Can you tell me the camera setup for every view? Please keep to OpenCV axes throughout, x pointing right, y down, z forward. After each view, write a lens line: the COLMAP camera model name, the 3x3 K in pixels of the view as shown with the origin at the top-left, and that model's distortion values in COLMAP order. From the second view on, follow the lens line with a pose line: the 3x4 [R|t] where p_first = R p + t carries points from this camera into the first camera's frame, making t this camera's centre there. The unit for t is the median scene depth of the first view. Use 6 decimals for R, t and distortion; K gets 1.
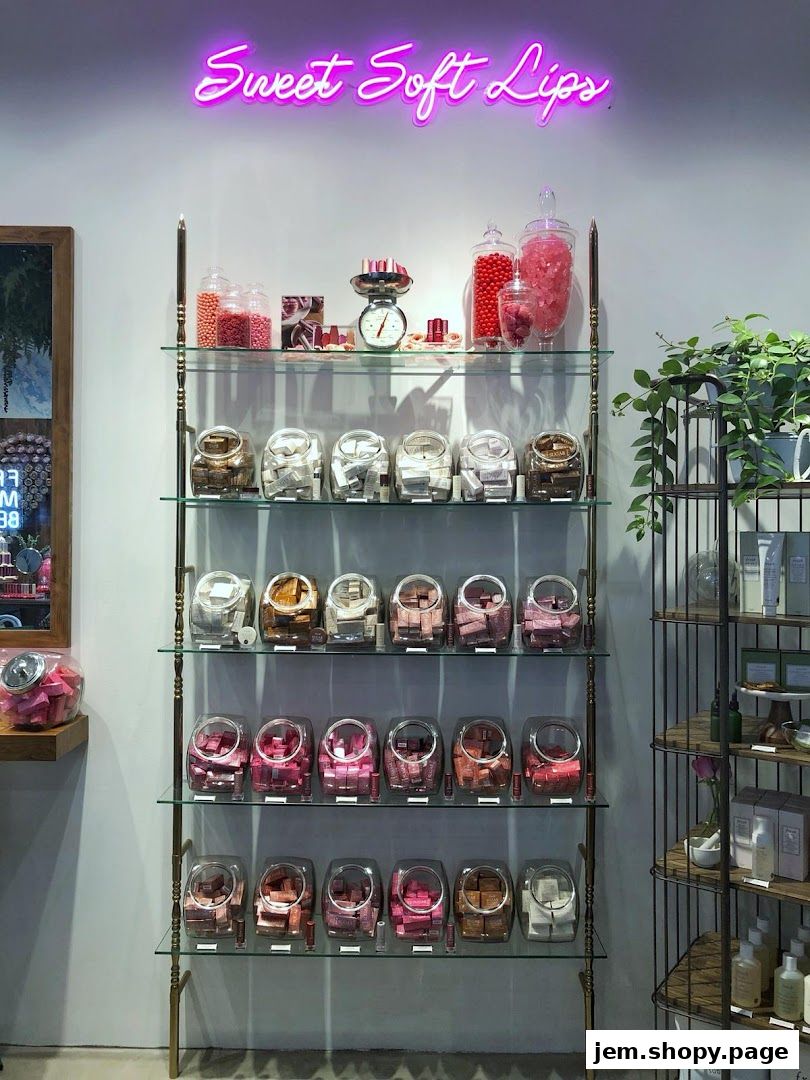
lens RADIAL K [[876.8, 0, 408.8], [0, 876.8, 538.2], [0, 0, 1]] dist [0.041894, -0.053431]
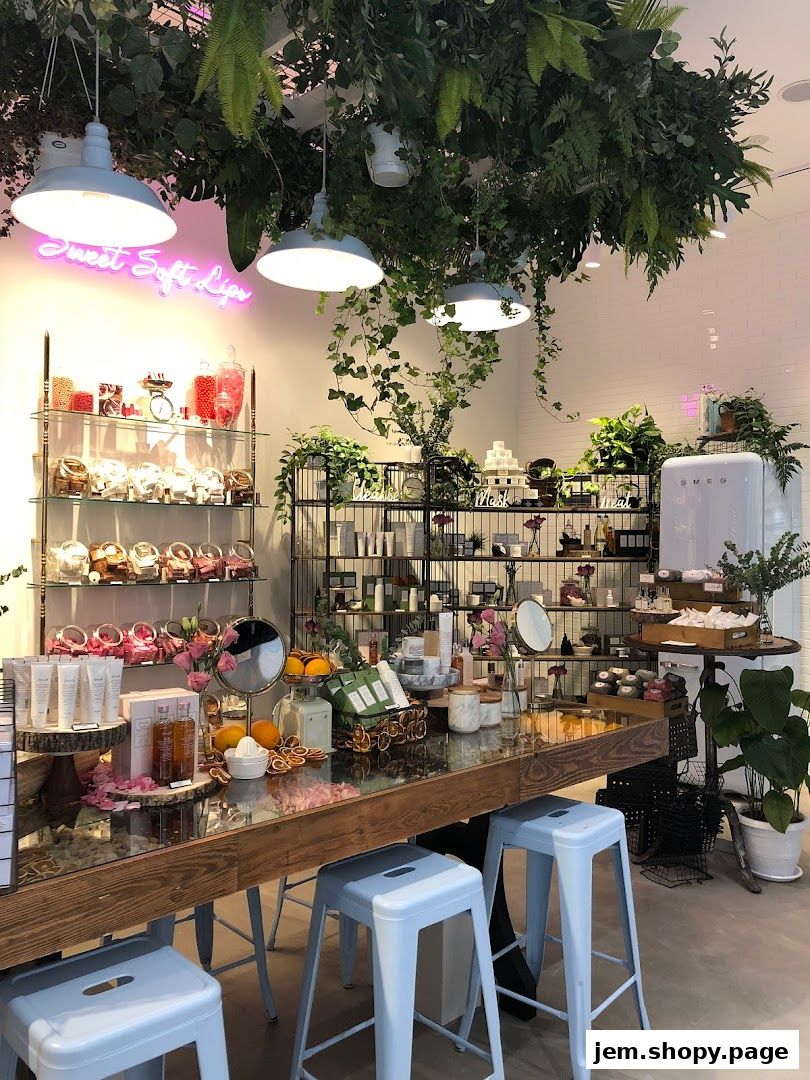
lens RADIAL K [[876.8, 0, 401.9], [0, 876.8, 542.4], [0, 0, 1]] dist [0.041894, -0.053431]
pose [[0.700321, -0.004921, 0.713811, -0.983309], [-0.004100, 0.999932, 0.010916, 0.019282], [-0.713817, -0.010572, 0.700253, -0.657783]]
